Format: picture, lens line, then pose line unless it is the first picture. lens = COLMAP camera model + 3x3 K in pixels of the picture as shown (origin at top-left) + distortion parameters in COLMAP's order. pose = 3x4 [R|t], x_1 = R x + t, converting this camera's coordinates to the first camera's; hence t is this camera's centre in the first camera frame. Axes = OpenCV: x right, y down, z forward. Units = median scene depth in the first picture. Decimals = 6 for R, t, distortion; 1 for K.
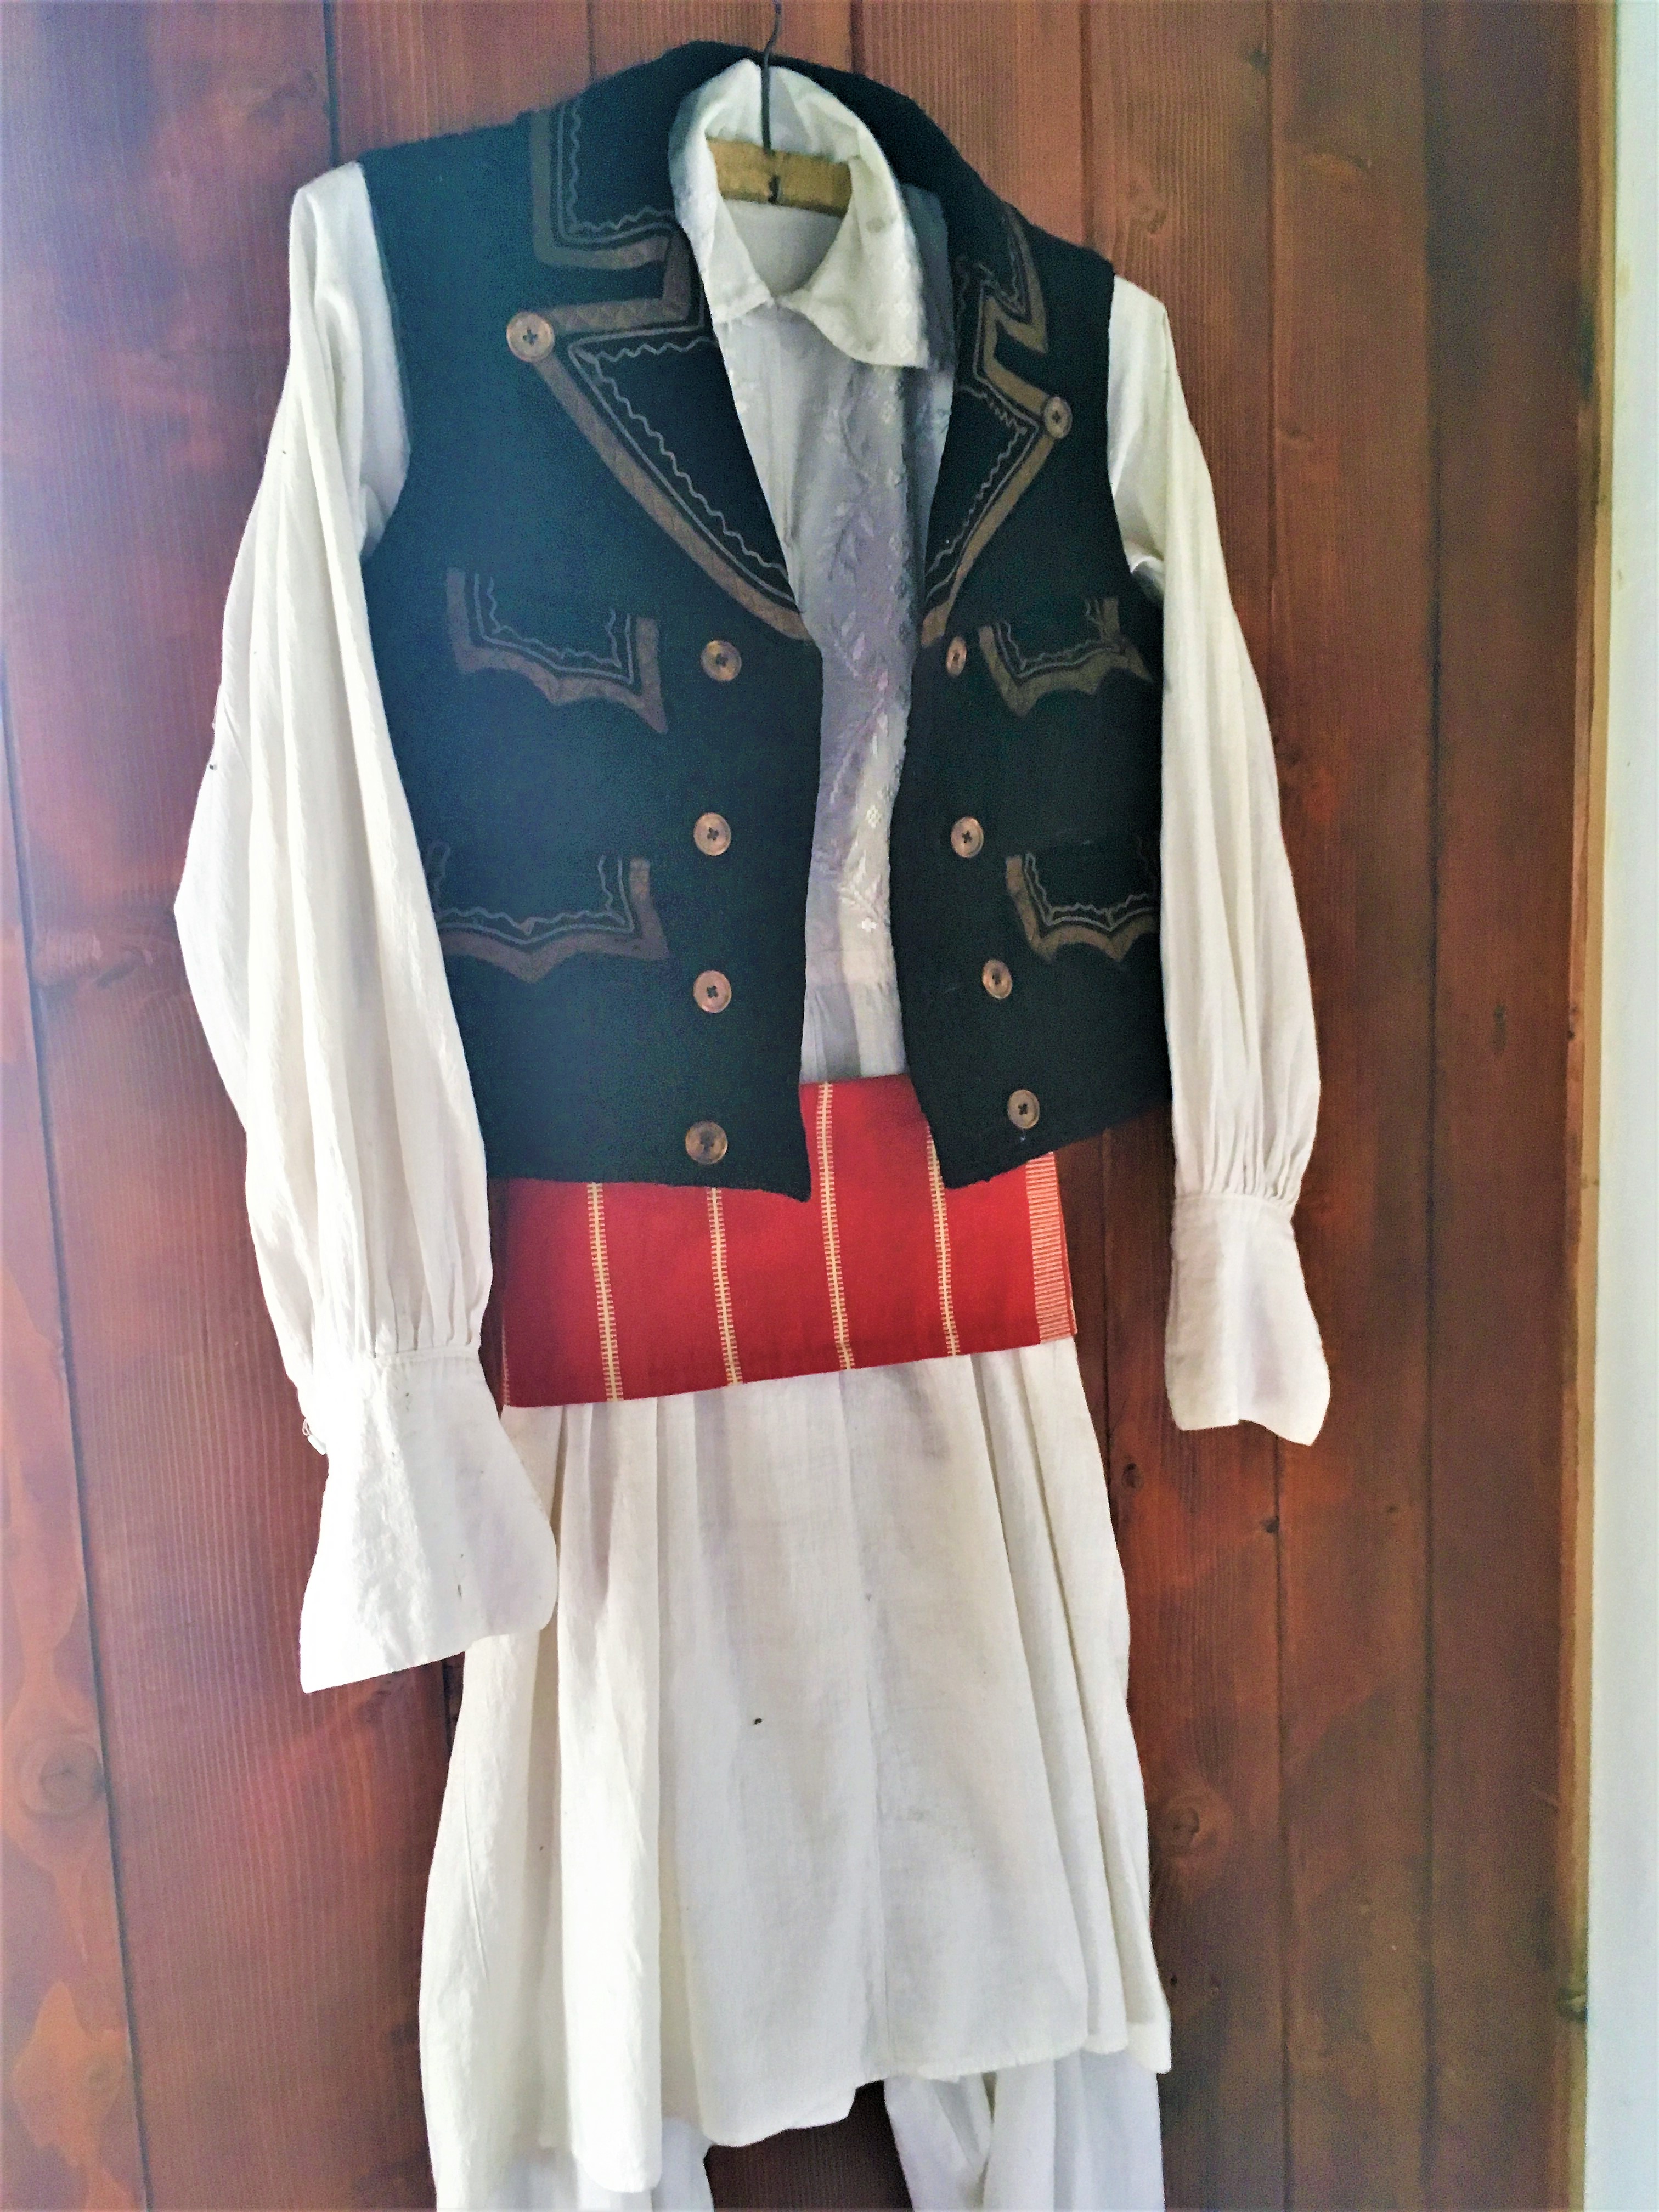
lens RADIAL K [[1886.0, 0, 838.1], [0, 1886.0, 1108.1], [0, 0, 1]] dist [0.071209, -0.095463]
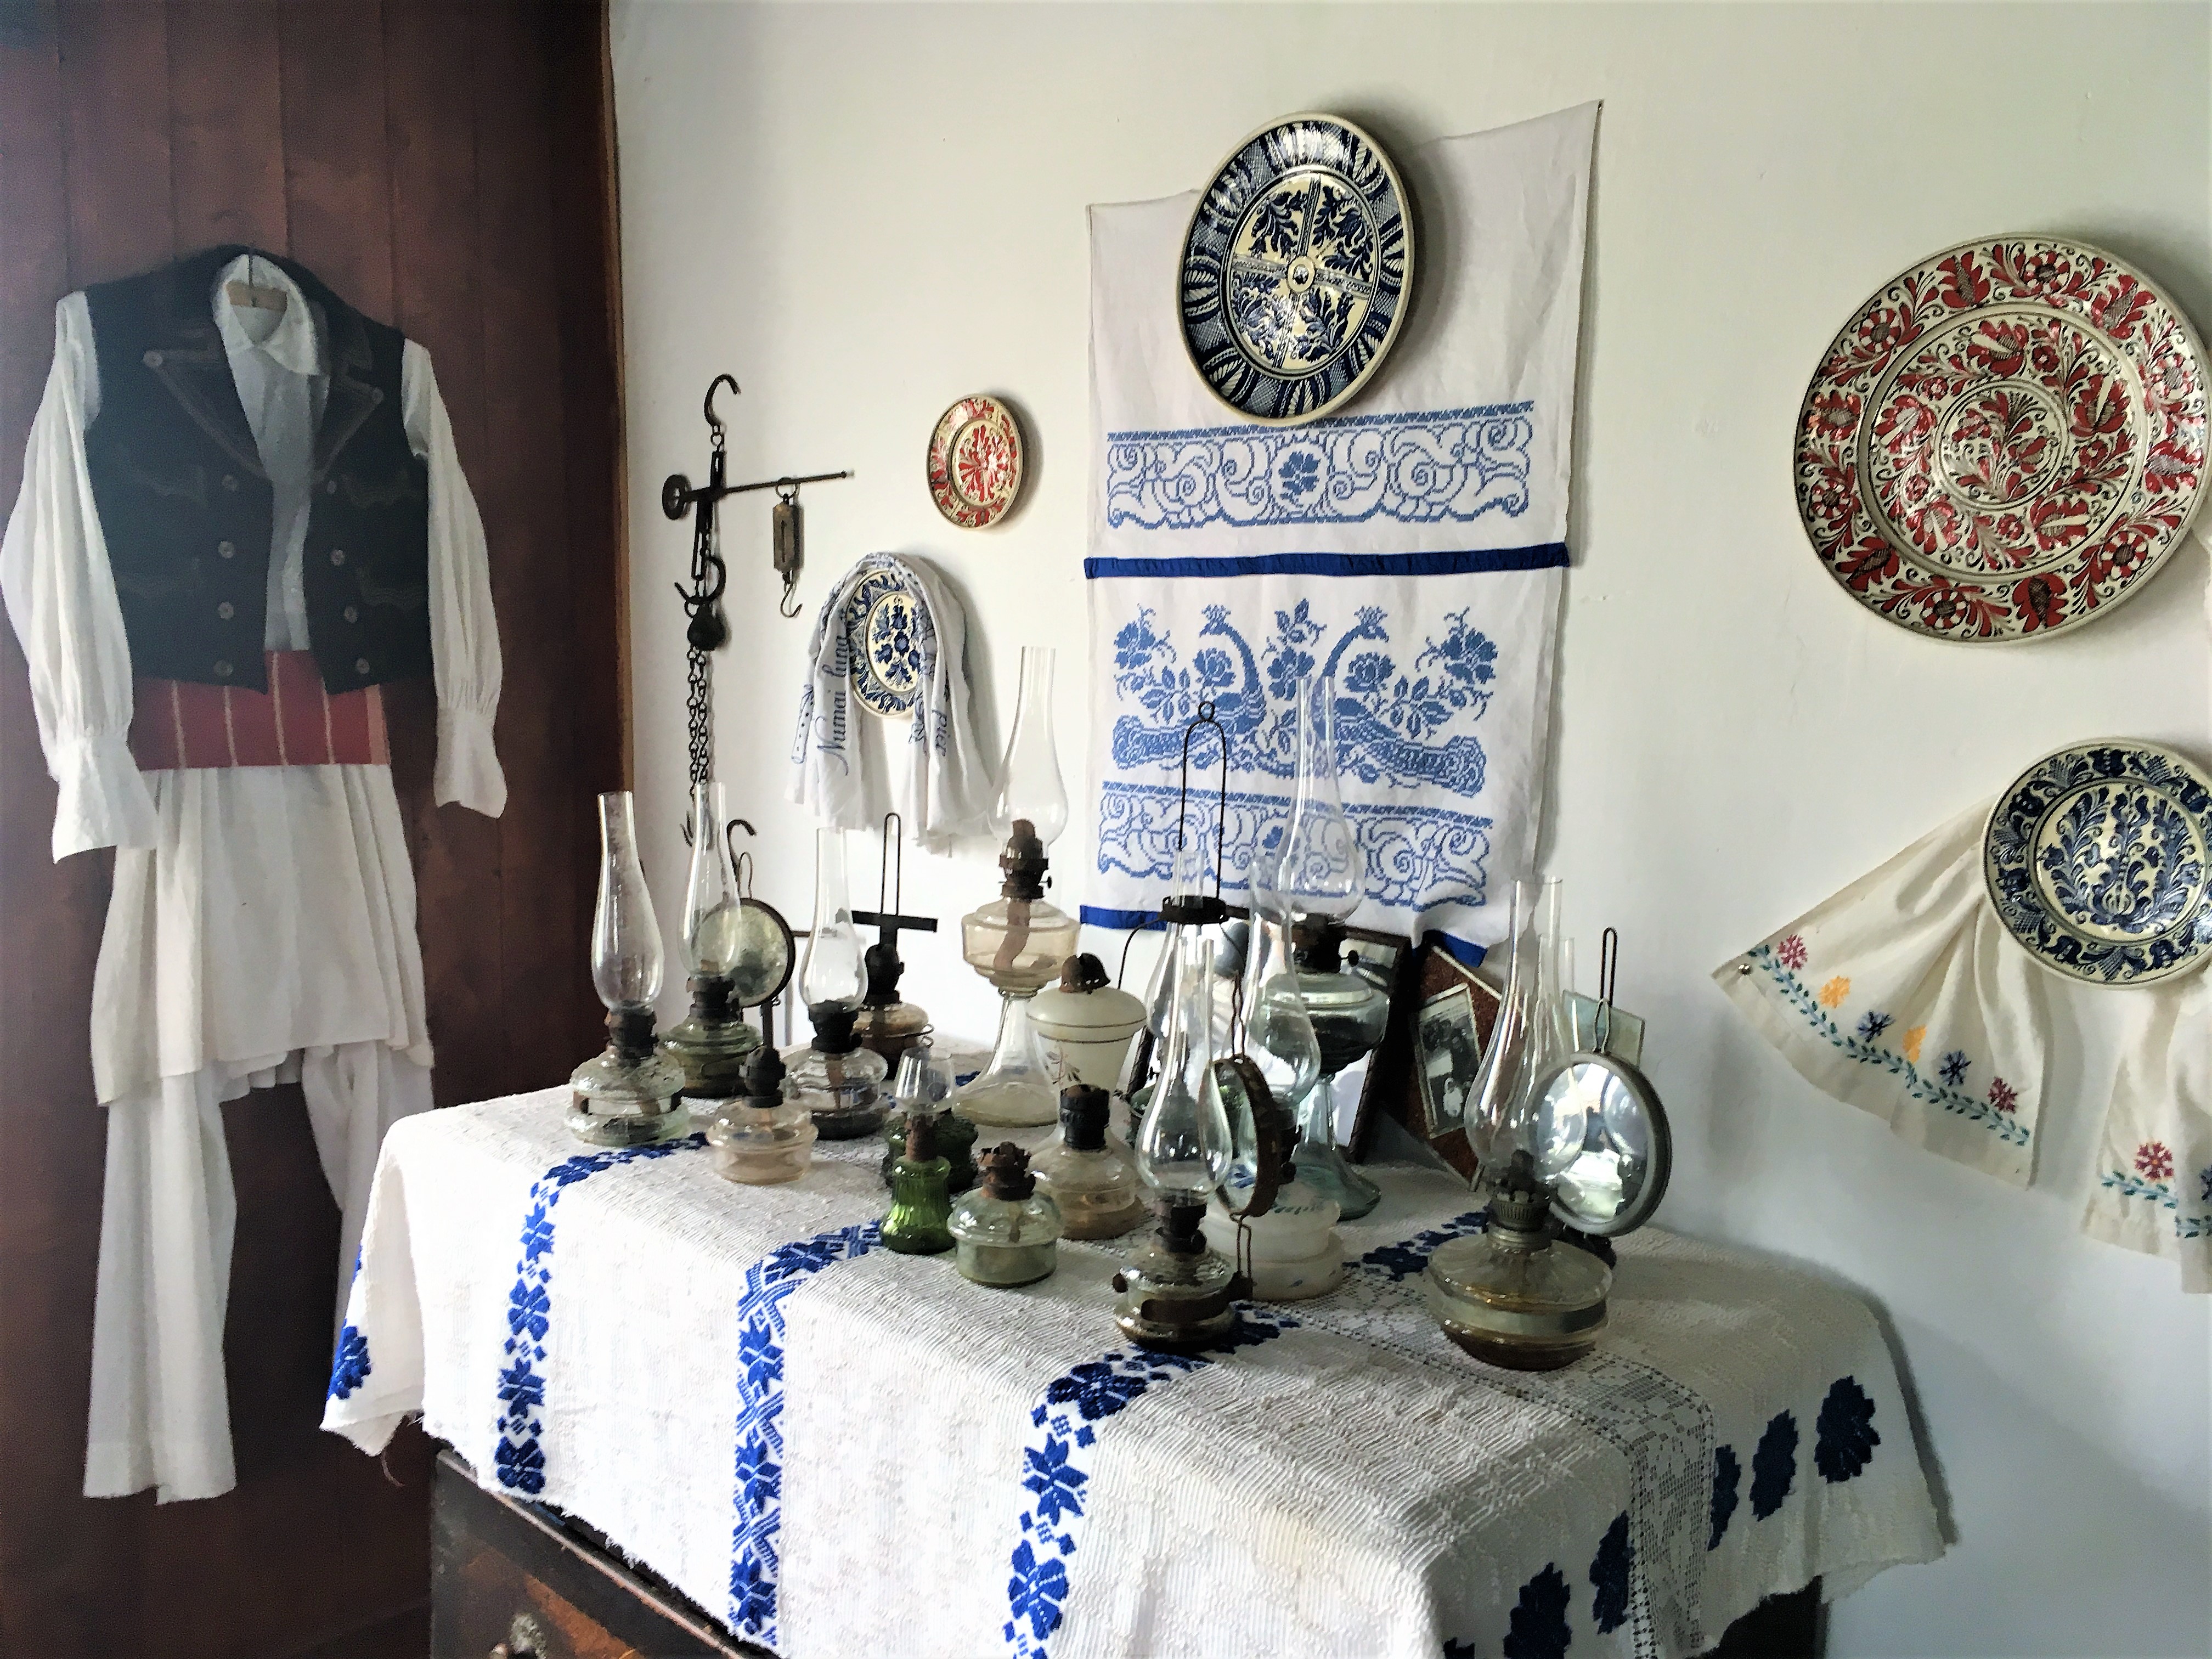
lens RADIAL K [[1886.0, 0, 1100.9], [0, 1886.0, 830.5], [0, 0, 1]] dist [0.071209, -0.095463]
pose [[0.930573, 0.004447, 0.366081, 0.089063], [0.006404, 0.999575, -0.028422, 0.308710], [-0.366052, 0.028794, 0.930149, -1.779771]]
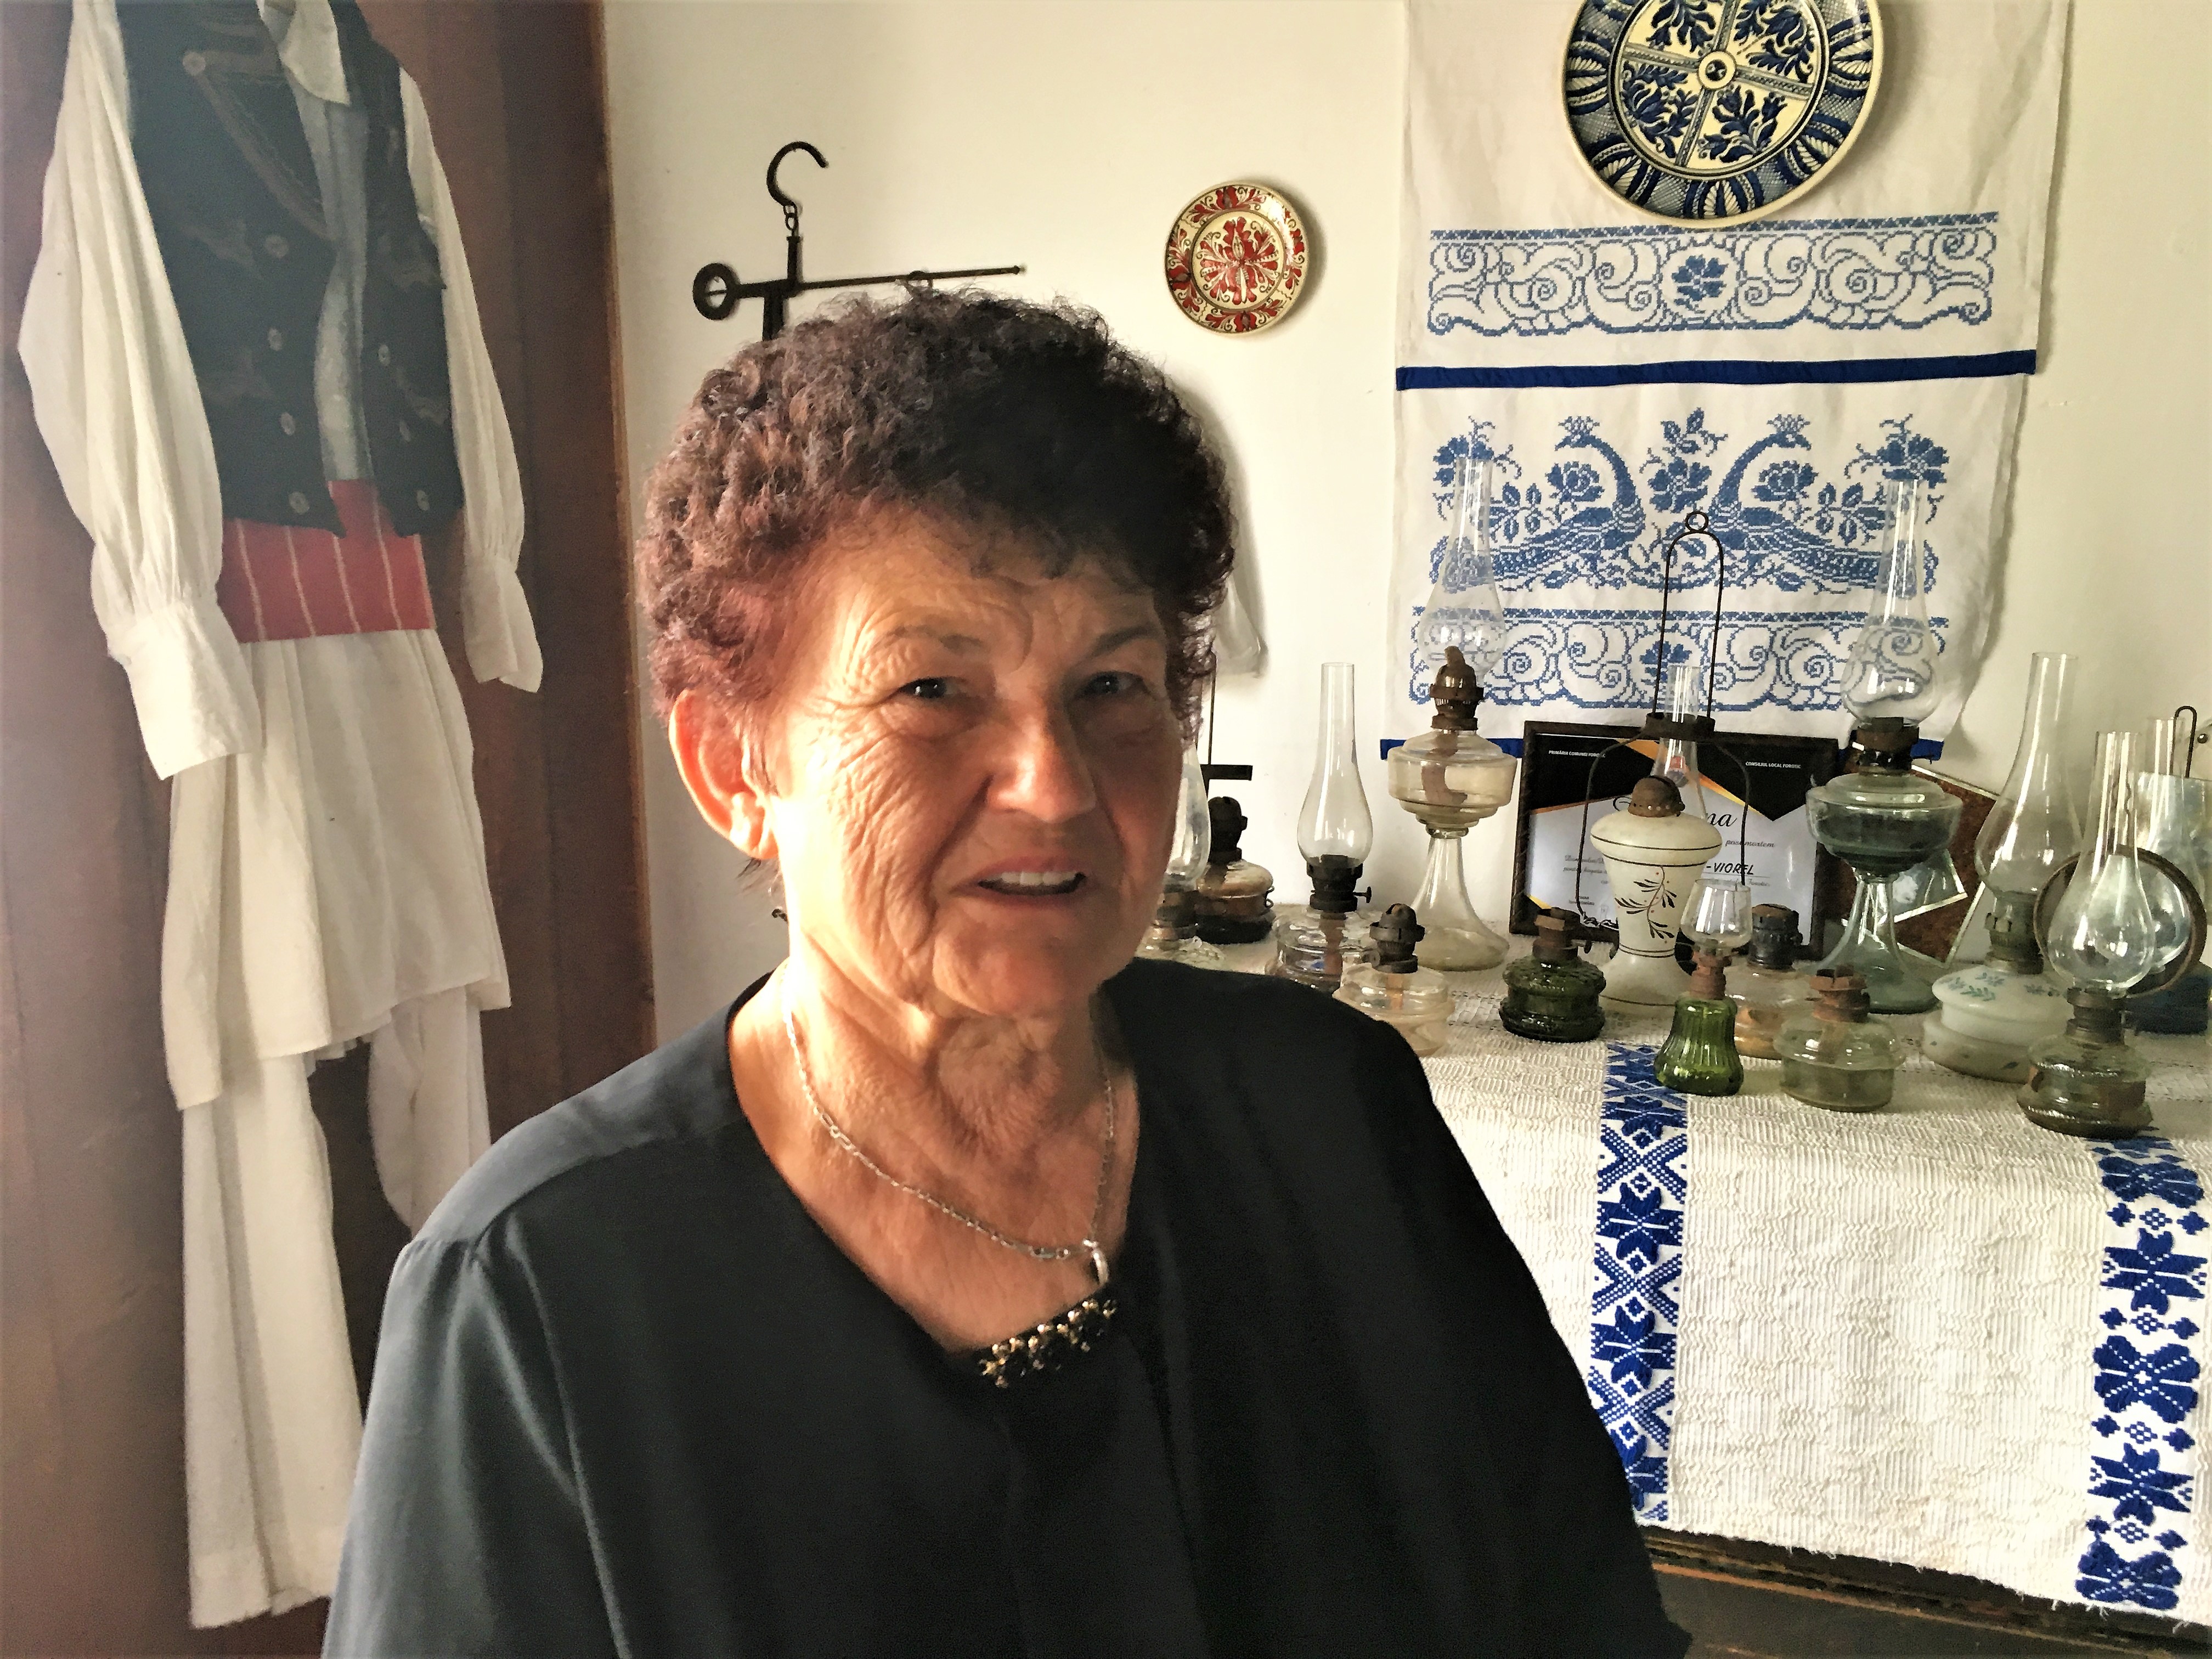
lens RADIAL K [[1886.0, 0, 1097.9], [0, 1886.0, 830.4], [0, 0, 1]] dist [0.071209, -0.095463]
pose [[0.667148, -0.098326, 0.738408, -0.944489], [0.074730, 0.995084, 0.064987, 0.271027], [-0.741167, 0.011825, 0.671216, -0.847801]]
